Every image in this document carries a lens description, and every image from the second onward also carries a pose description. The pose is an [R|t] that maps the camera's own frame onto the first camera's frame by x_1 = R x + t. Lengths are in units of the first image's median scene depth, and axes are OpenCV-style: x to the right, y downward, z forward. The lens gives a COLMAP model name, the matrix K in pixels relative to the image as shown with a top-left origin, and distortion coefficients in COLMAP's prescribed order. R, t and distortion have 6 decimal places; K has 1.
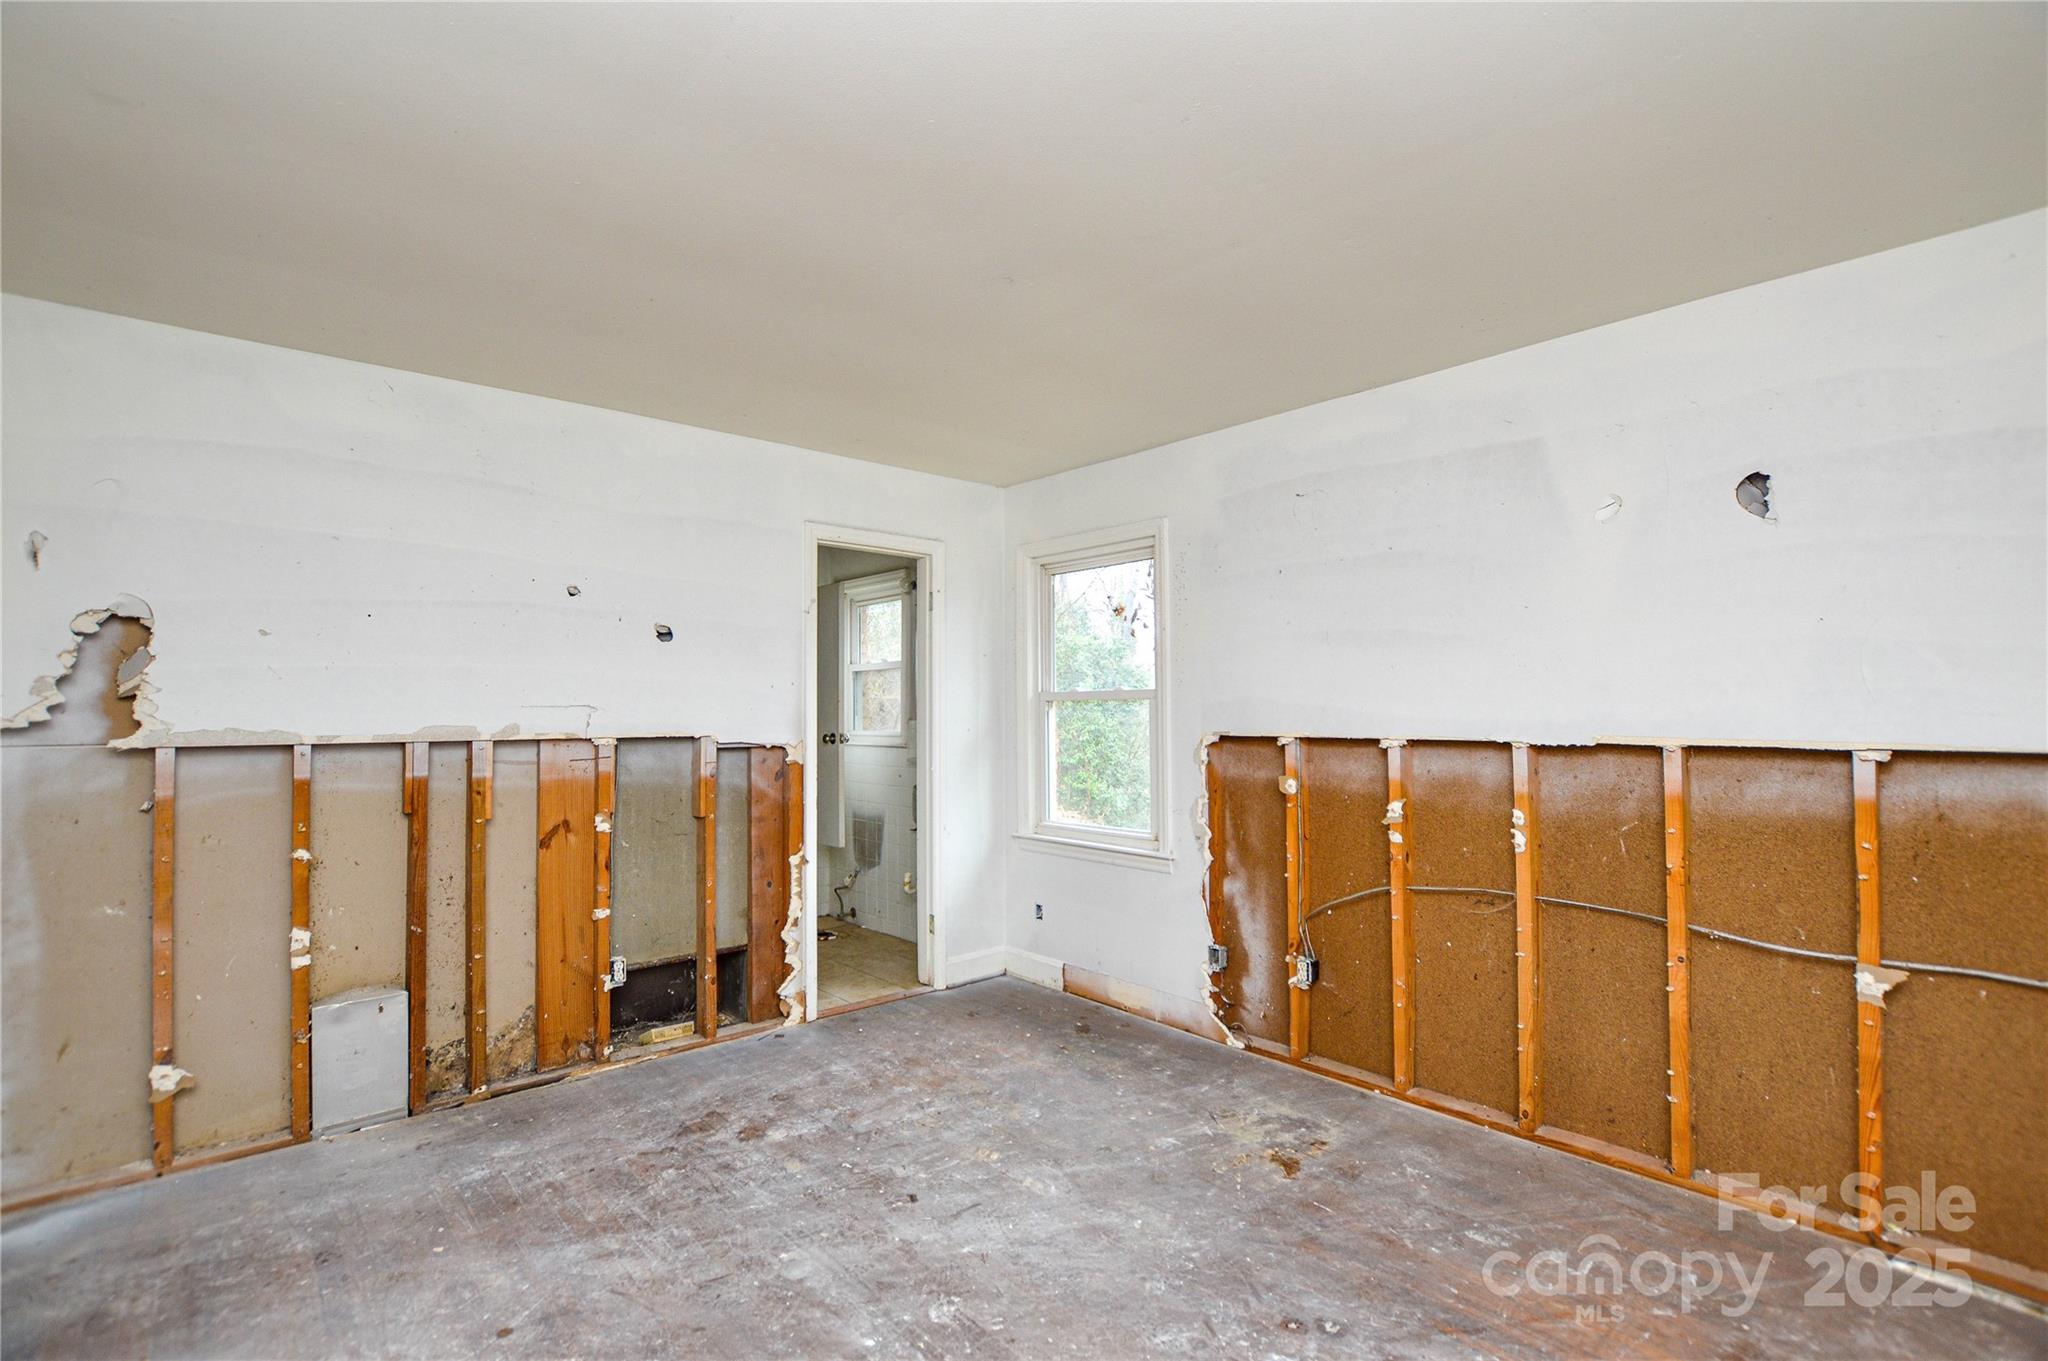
lens RADIAL K [[911.4, 0, 1020.6], [0, 911.4, 677.2], [0, 0, 1]] dist [-0.033414, 0.003537]
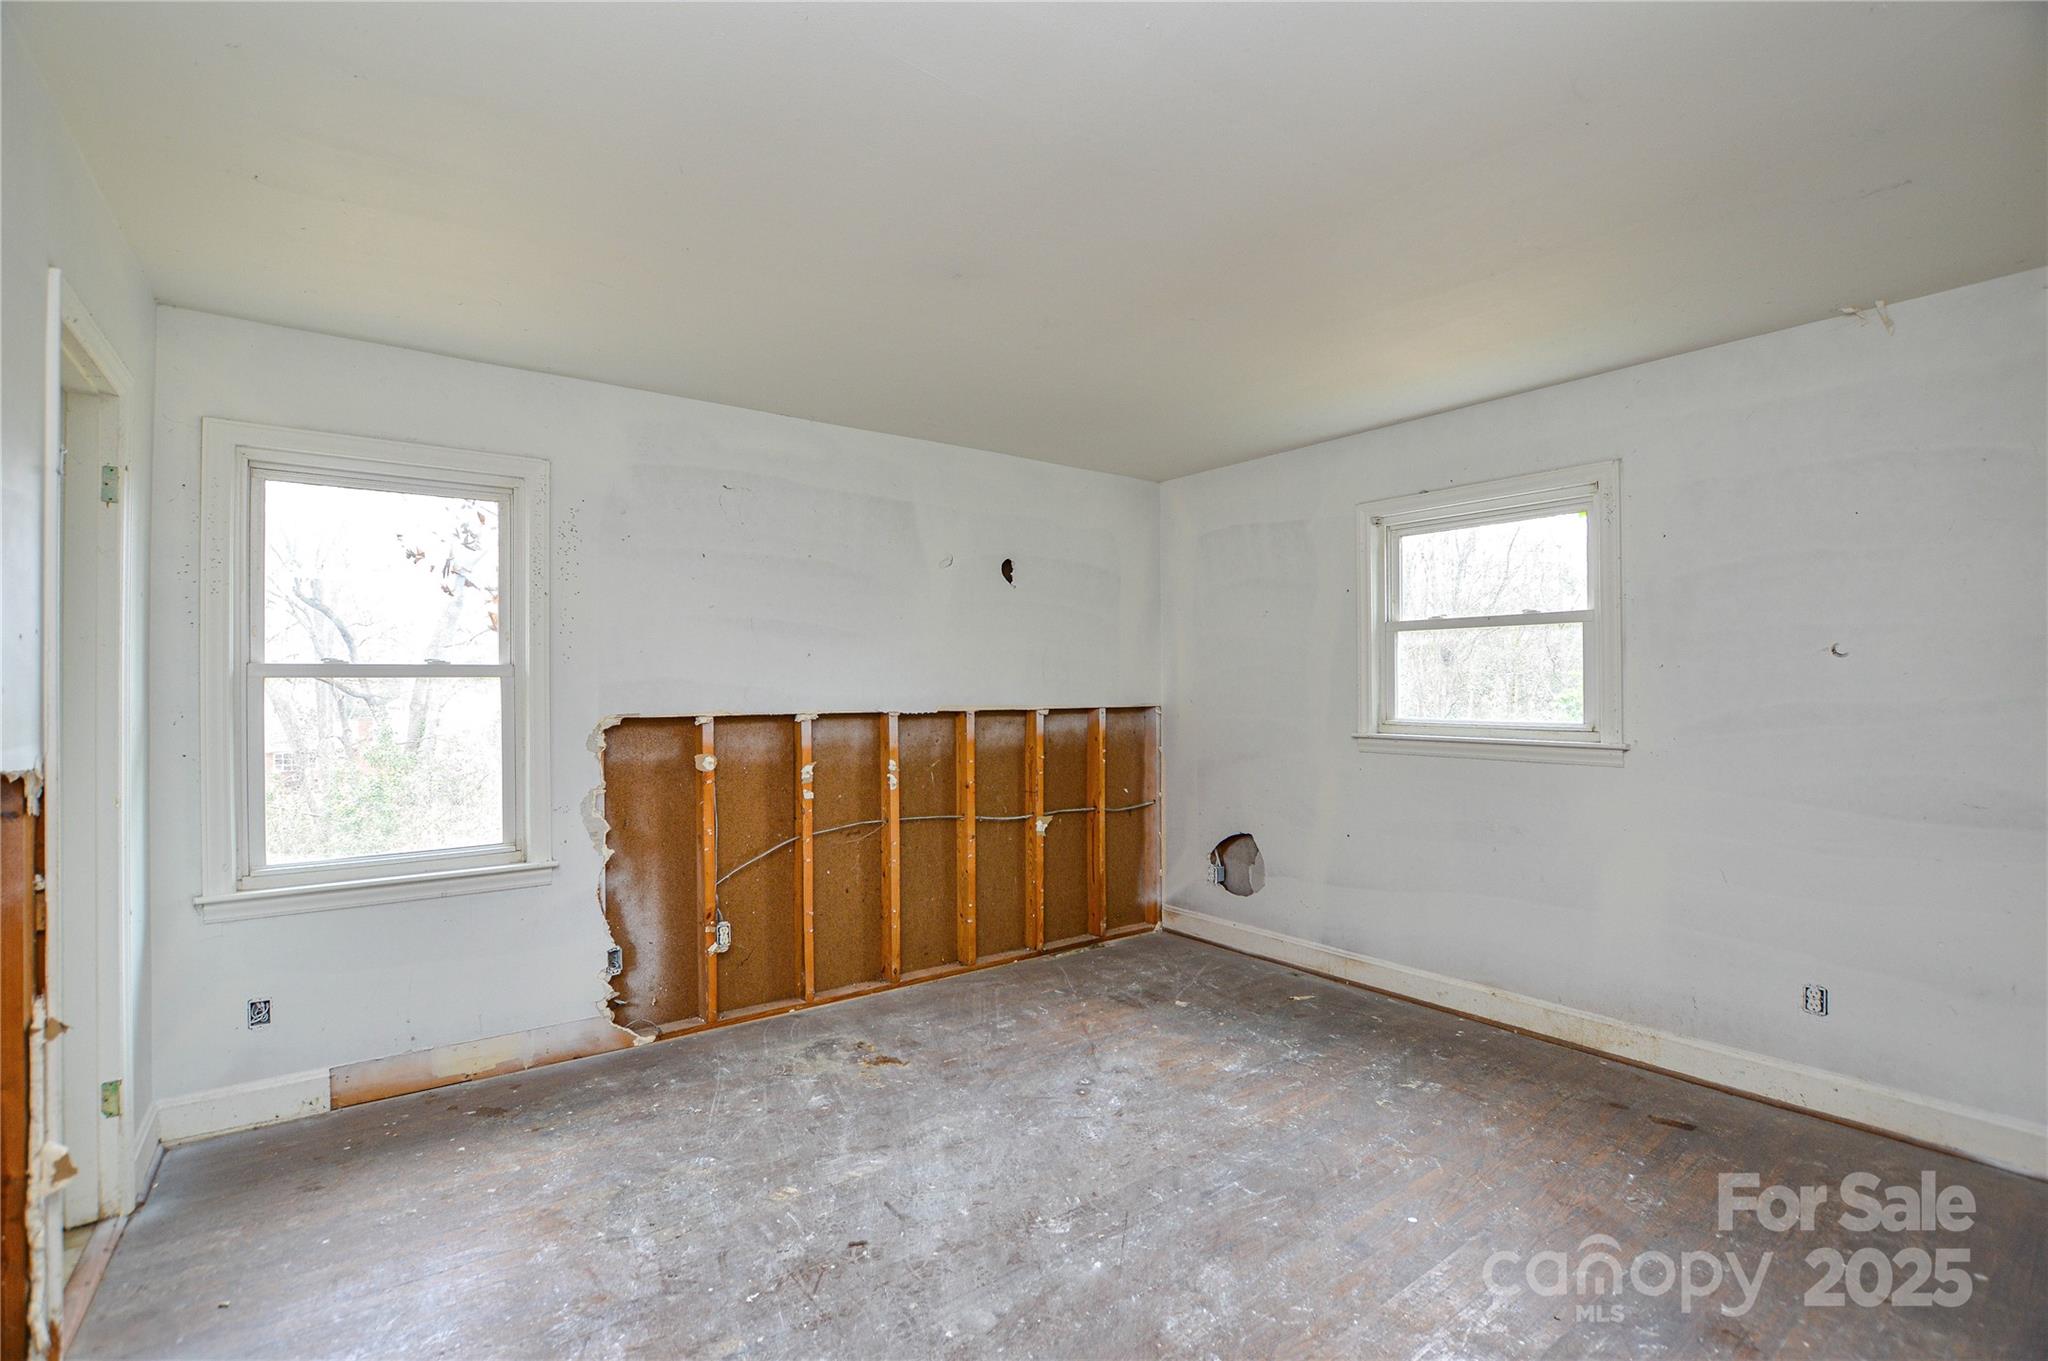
lens RADIAL K [[911.4, 0, 1020.6], [0, 911.4, 677.2], [0, 0, 1]] dist [-0.033414, 0.003537]
pose [[0.086902, 0.009629, 0.996170, -0.825728], [-0.034841, 0.999371, -0.006621, 0.018446], [-0.995607, -0.034133, 0.087183, 0.651799]]
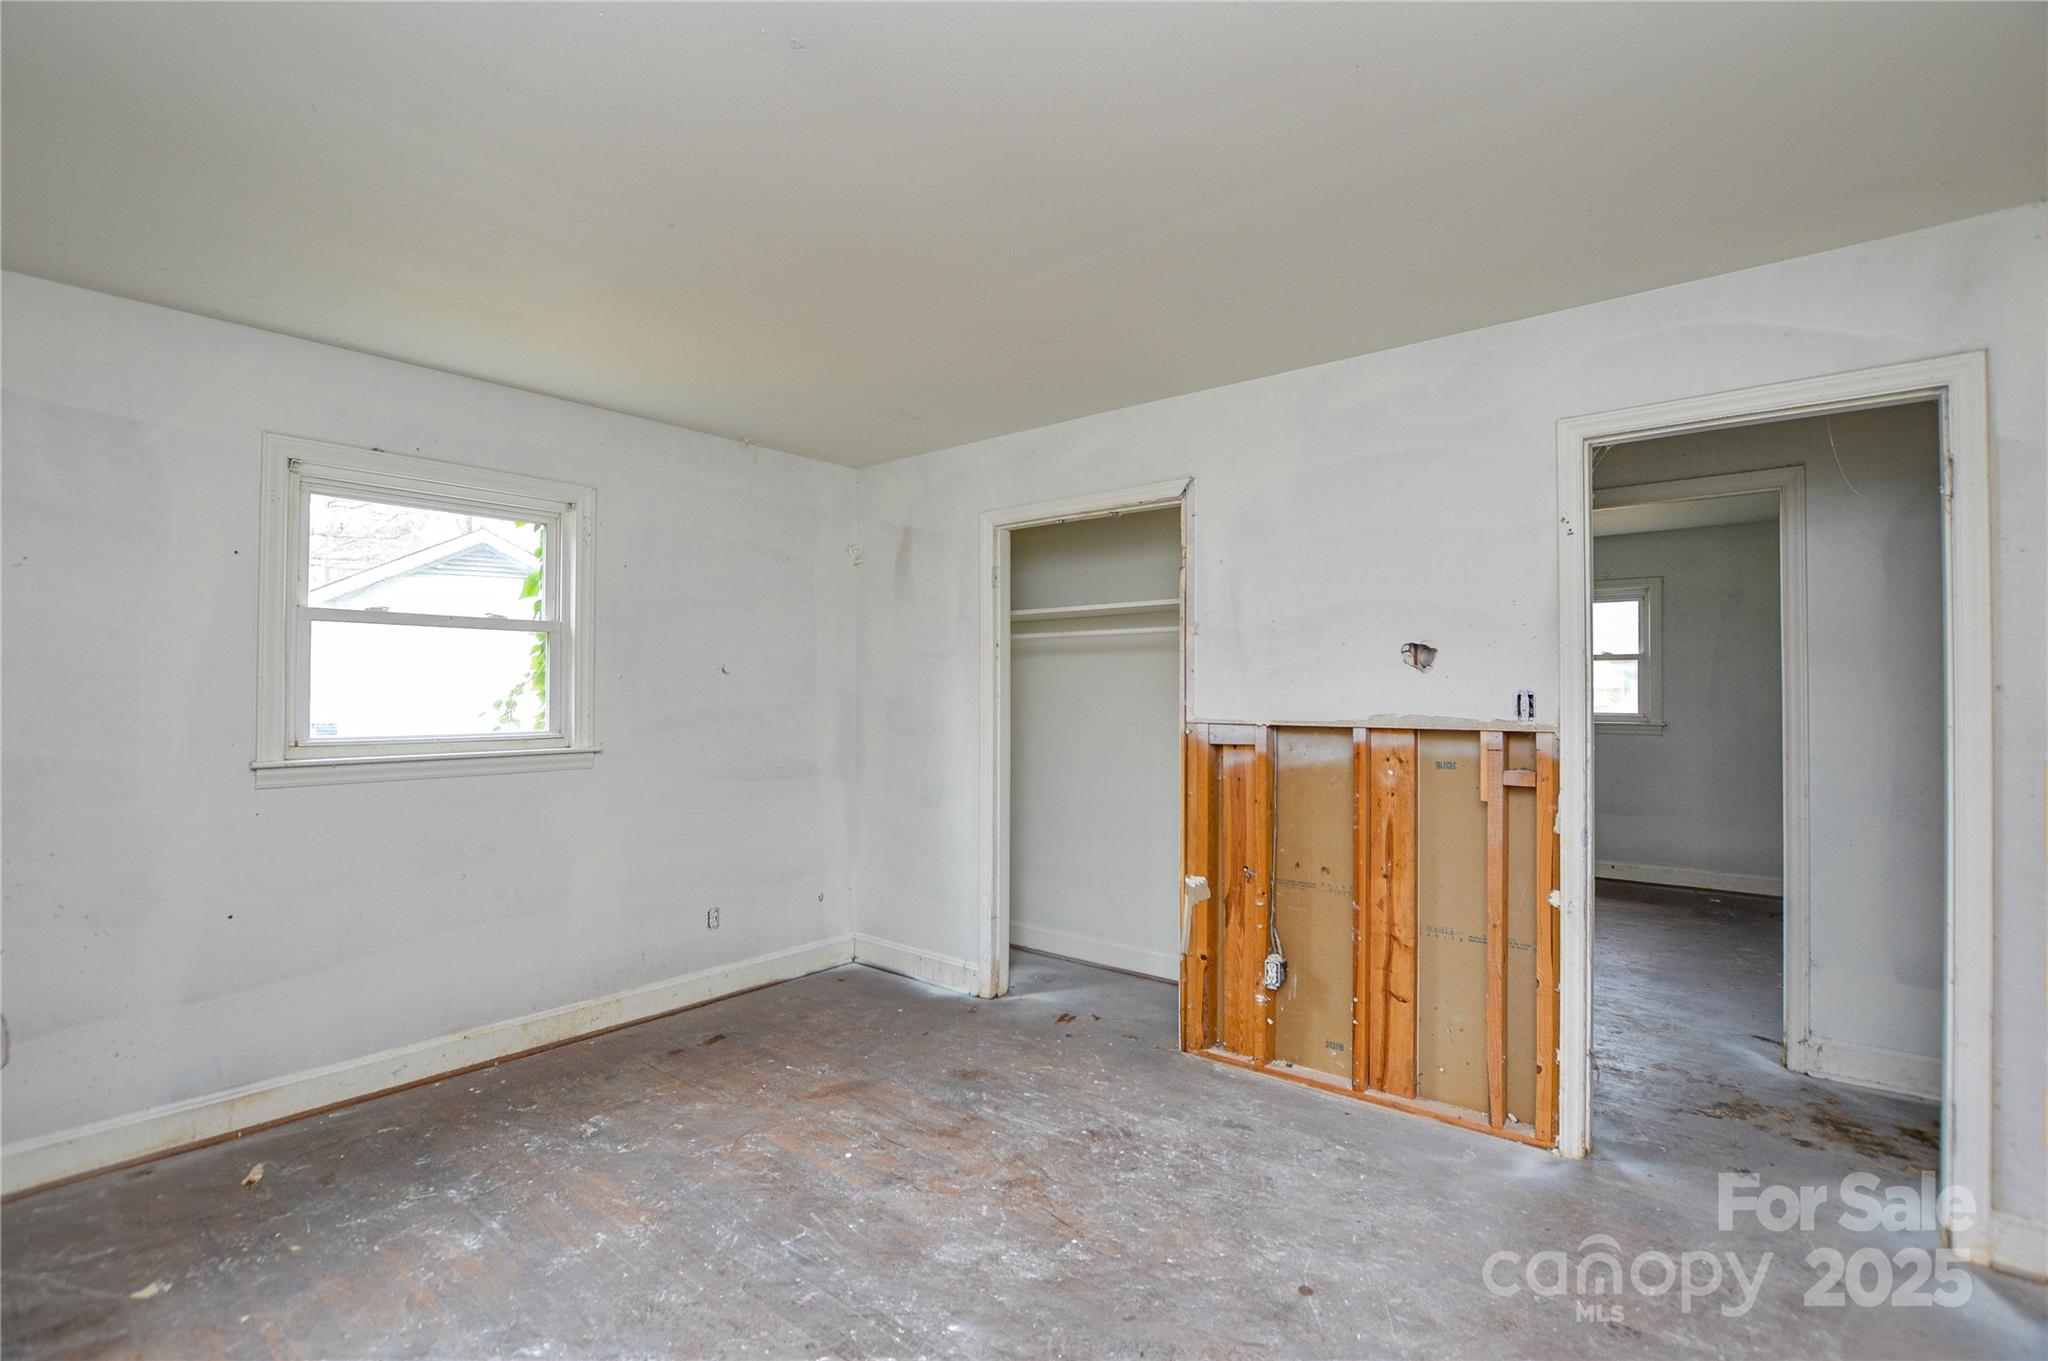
lens RADIAL K [[911.4, 0, 1020.6], [0, 911.4, 677.2], [0, 0, 1]] dist [-0.033414, 0.003537]
pose [[-0.988034, 0.000192, -0.154238, -0.056620], [0.009297, 0.998255, -0.058316, 0.049728], [0.153958, -0.059053, -0.986311, 1.301982]]
